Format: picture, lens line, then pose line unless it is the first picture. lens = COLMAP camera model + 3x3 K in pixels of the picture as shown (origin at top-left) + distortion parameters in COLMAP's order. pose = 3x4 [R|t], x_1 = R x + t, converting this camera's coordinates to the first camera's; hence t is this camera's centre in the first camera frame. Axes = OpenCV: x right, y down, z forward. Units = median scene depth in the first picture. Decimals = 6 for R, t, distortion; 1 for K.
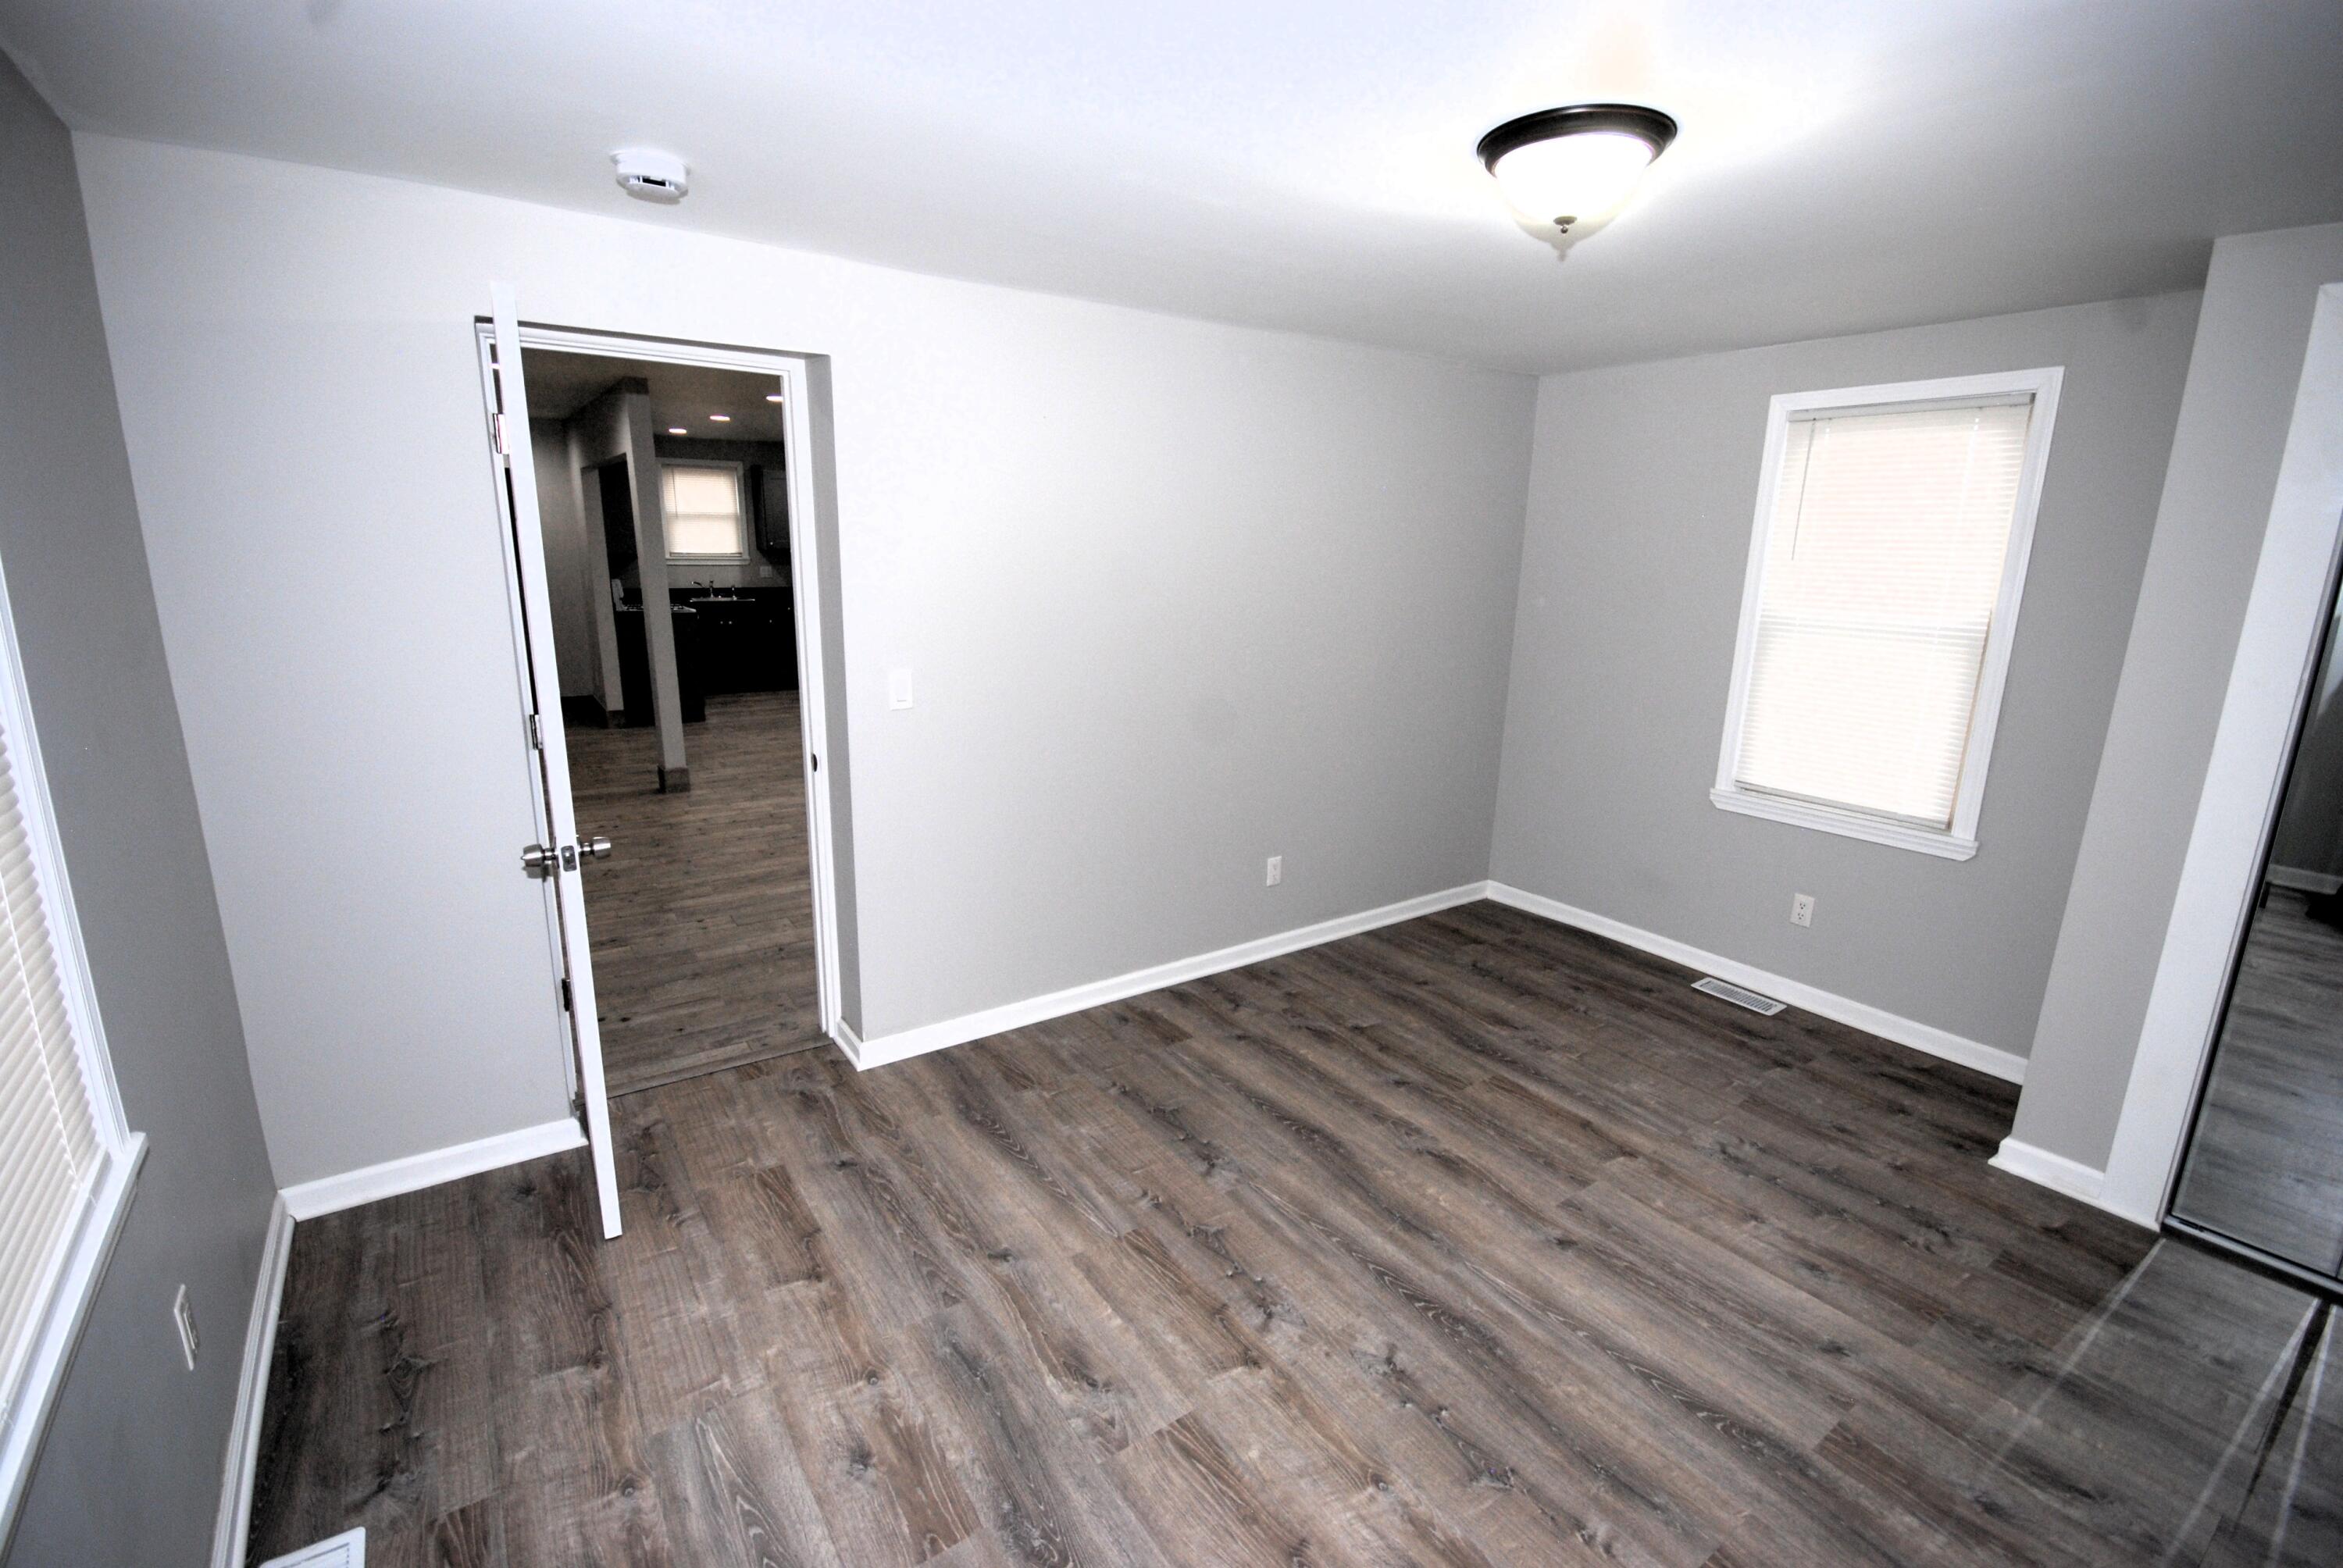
lens RADIAL K [[1035.6, 0, 1173.0], [0, 1035.6, 778.8], [0, 0, 1]] dist [-0.004178, -0.003258]
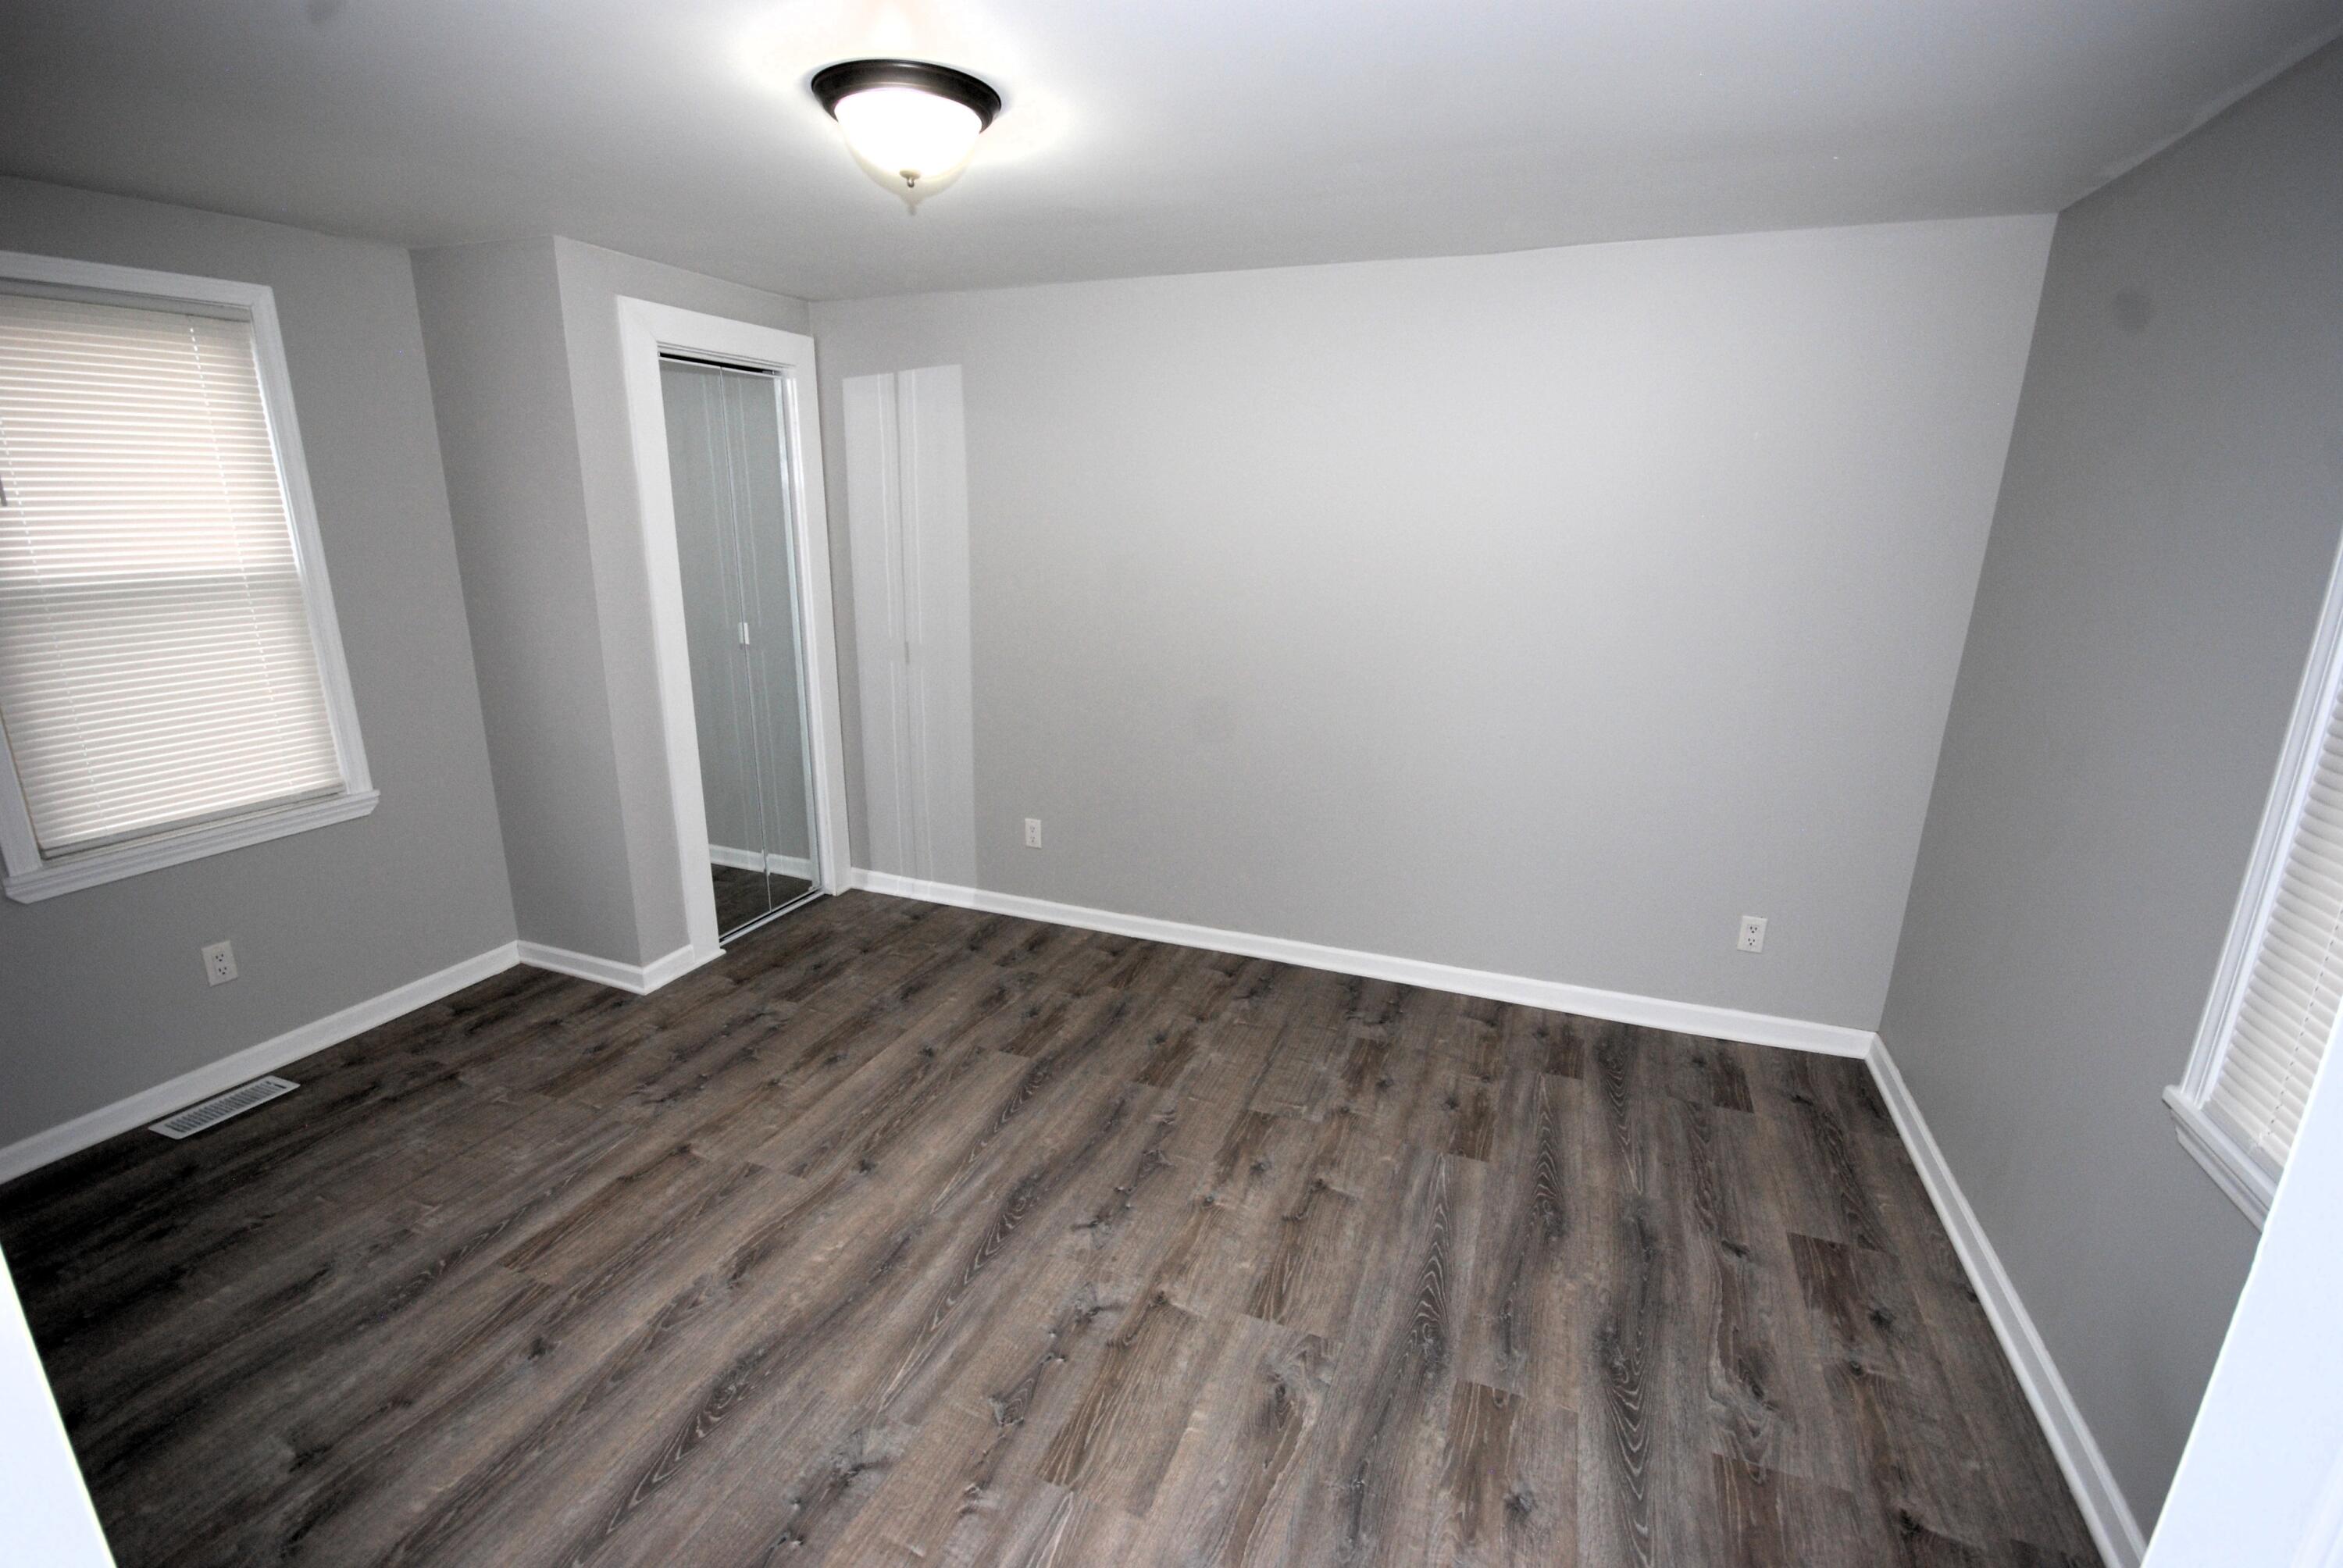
lens RADIAL K [[1035.6, 0, 1164.8], [0, 1035.6, 790.1], [0, 0, 1]] dist [-0.004178, -0.003258]
pose [[-0.551818, -0.247522, 0.796385, -0.577250], [0.166245, 0.903125, 0.395889, -0.284477], [-0.817227, 0.350853, -0.457211, 1.190303]]
